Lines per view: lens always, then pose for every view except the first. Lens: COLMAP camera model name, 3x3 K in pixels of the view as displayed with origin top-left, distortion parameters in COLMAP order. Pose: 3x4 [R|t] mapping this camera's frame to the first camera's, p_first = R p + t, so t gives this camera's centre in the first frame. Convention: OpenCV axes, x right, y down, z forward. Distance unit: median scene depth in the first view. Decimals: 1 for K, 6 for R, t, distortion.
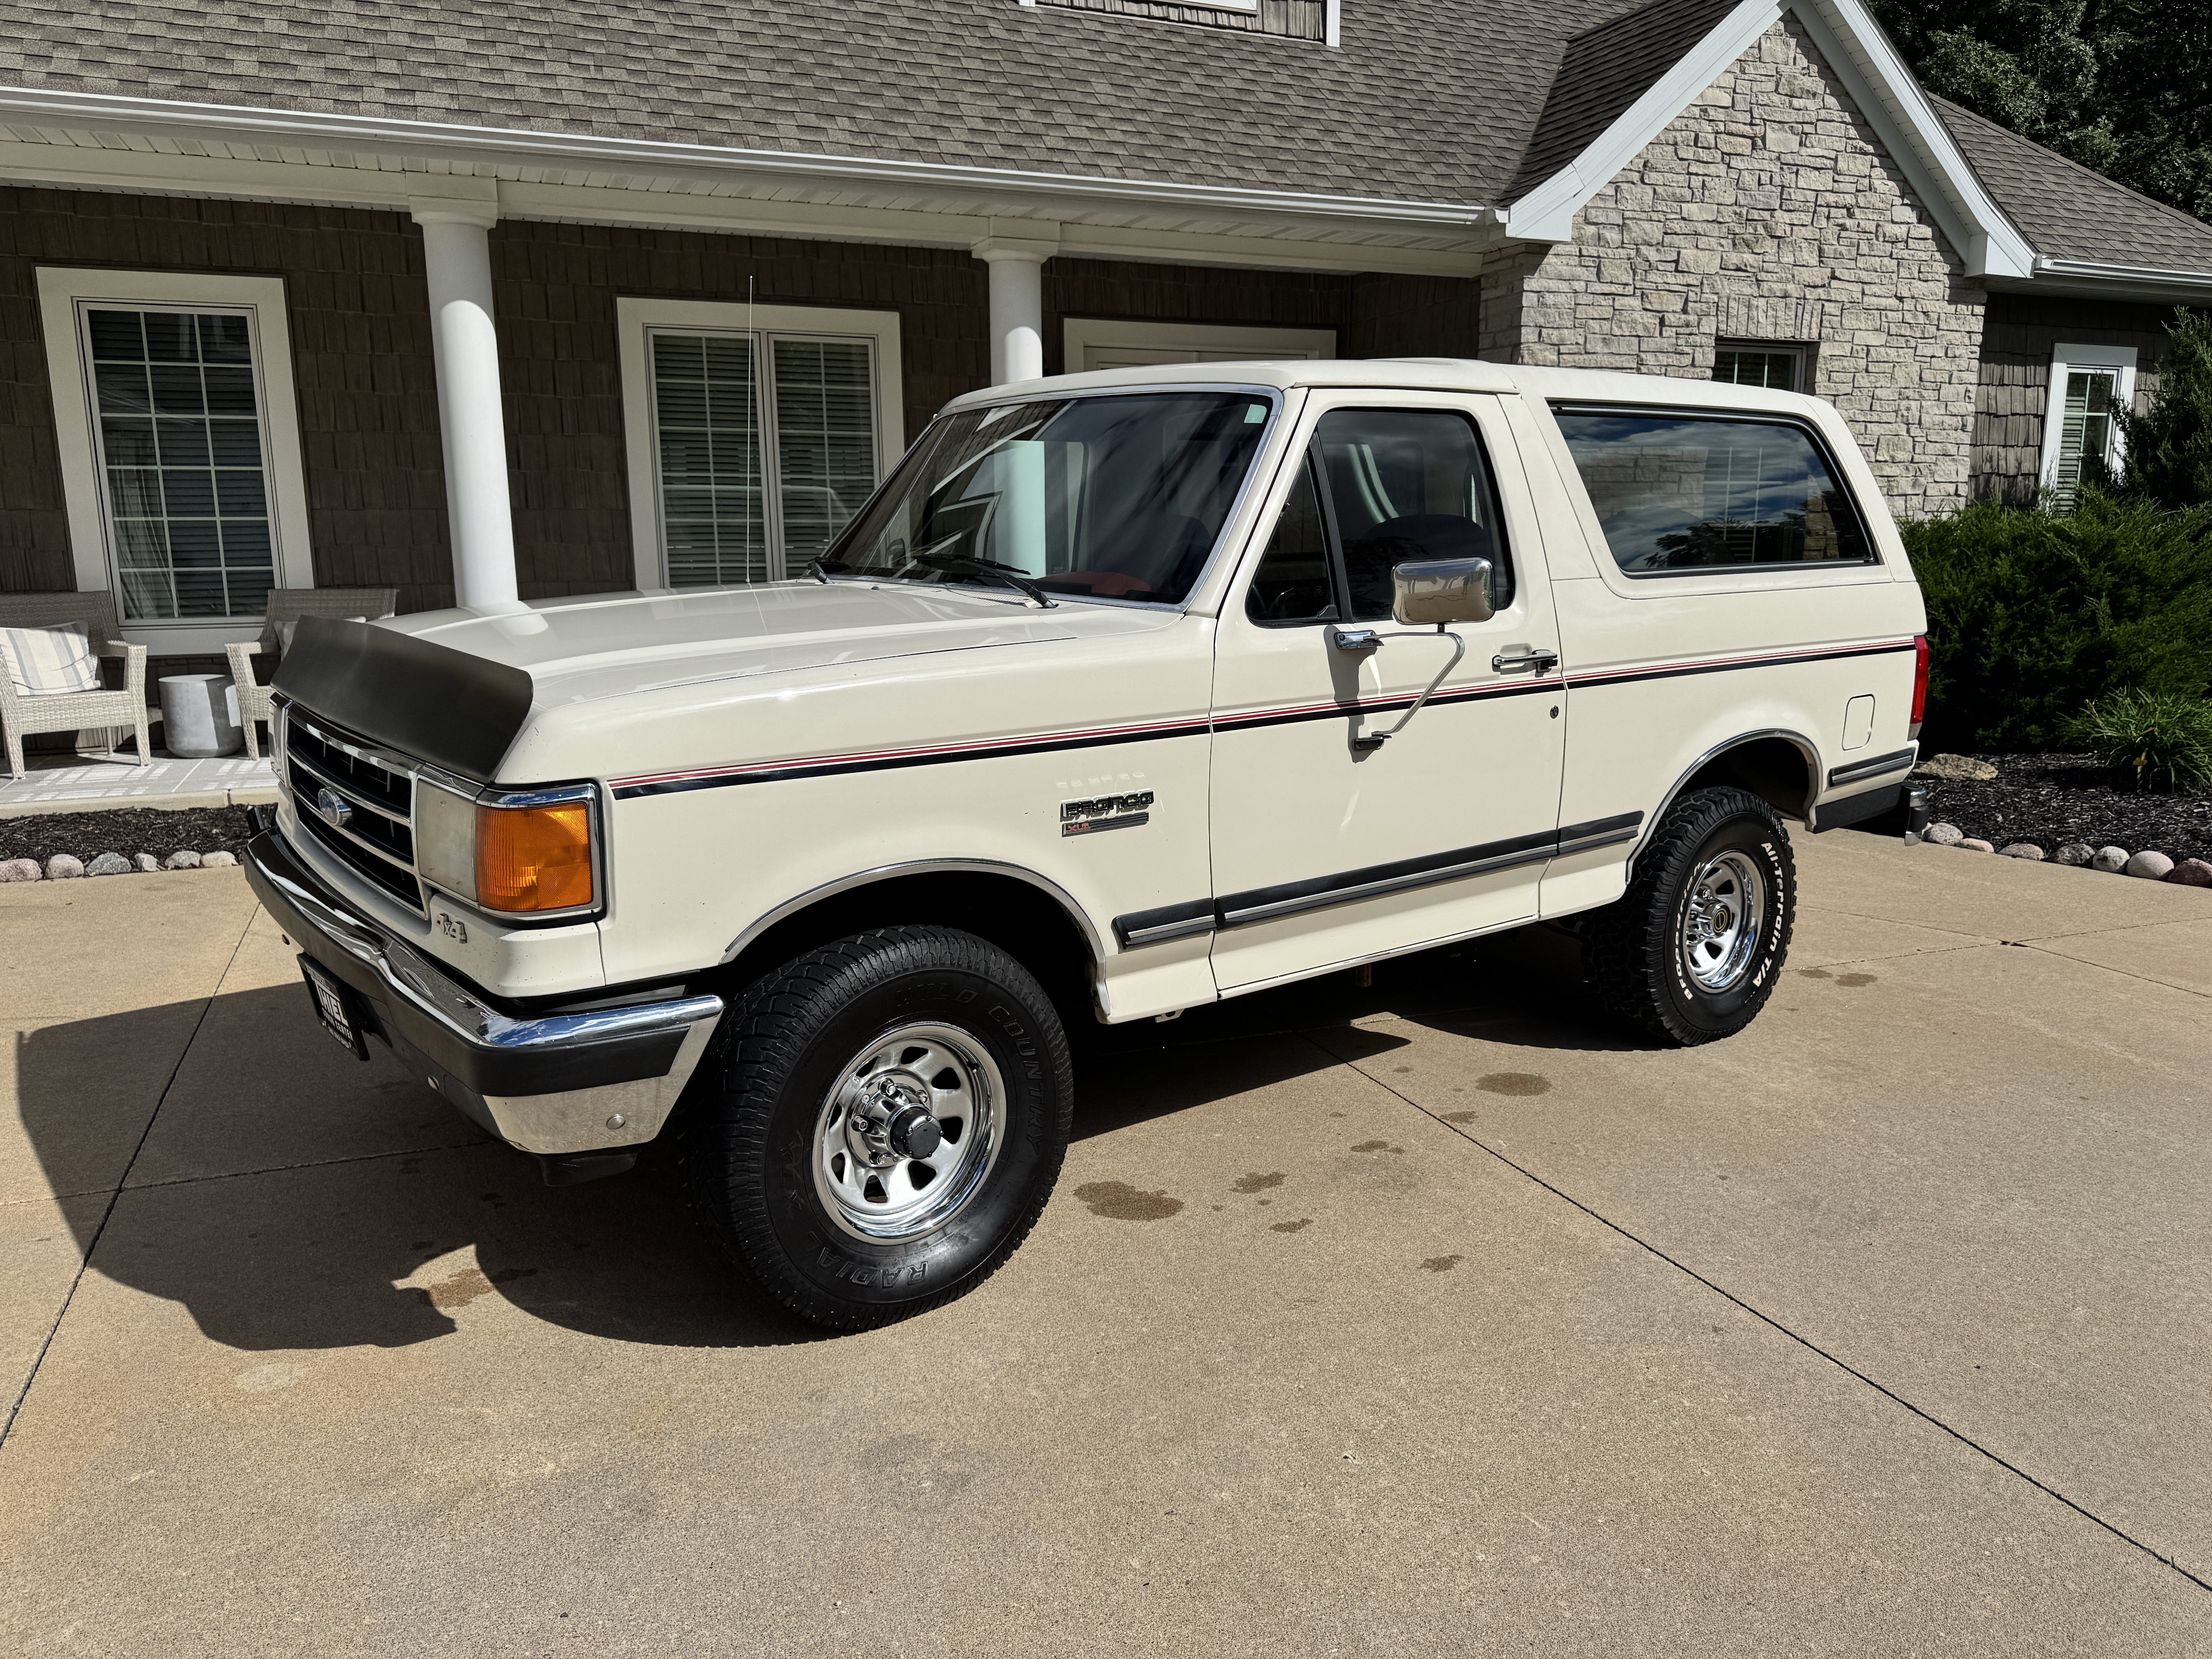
lens RADIAL K [[1577.1, 0, 1126.1], [0, 1577.1, 825.2], [0, 0, 1]] dist [0.026486, -0.029592]
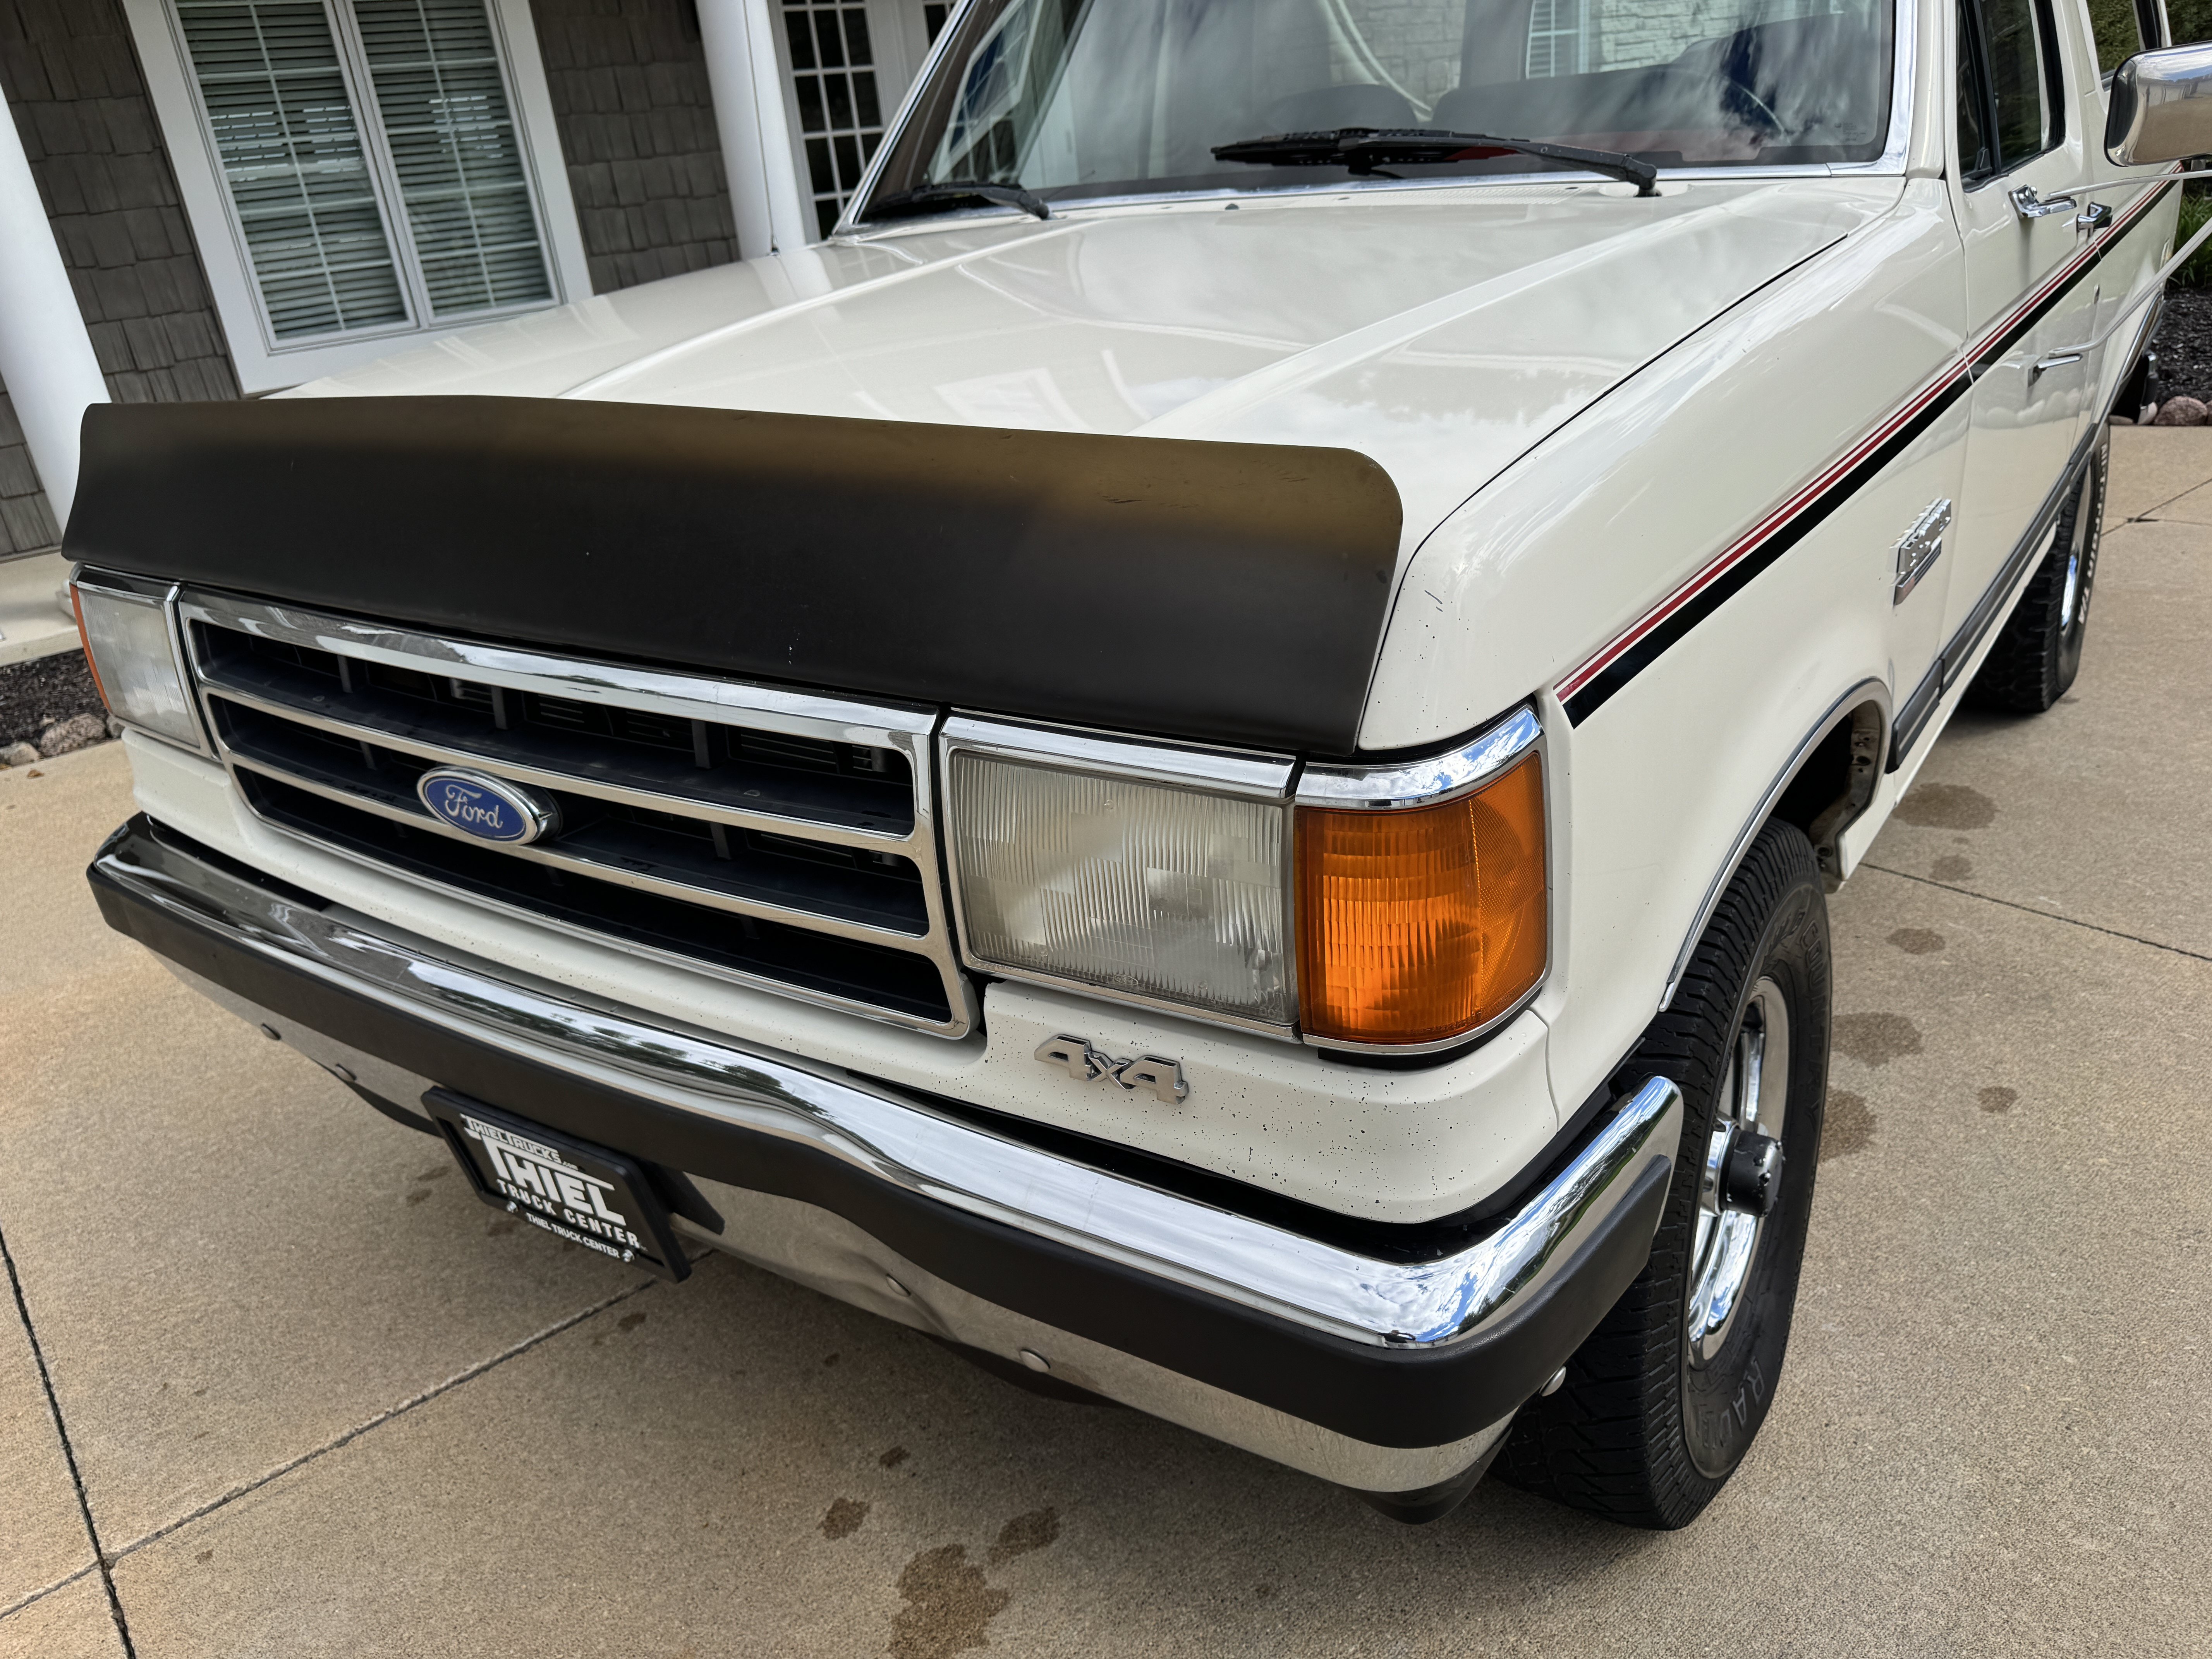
lens RADIAL K [[1577.1, 0, 1123.4], [0, 1577.1, 839.7], [0, 0, 1]] dist [0.026486, -0.029592]
pose [[0.951212, -0.203643, 0.231785, -0.195148], [0.149974, 0.961695, 0.229458, -0.036259], [-0.269634, -0.183501, 0.945317, 0.229799]]
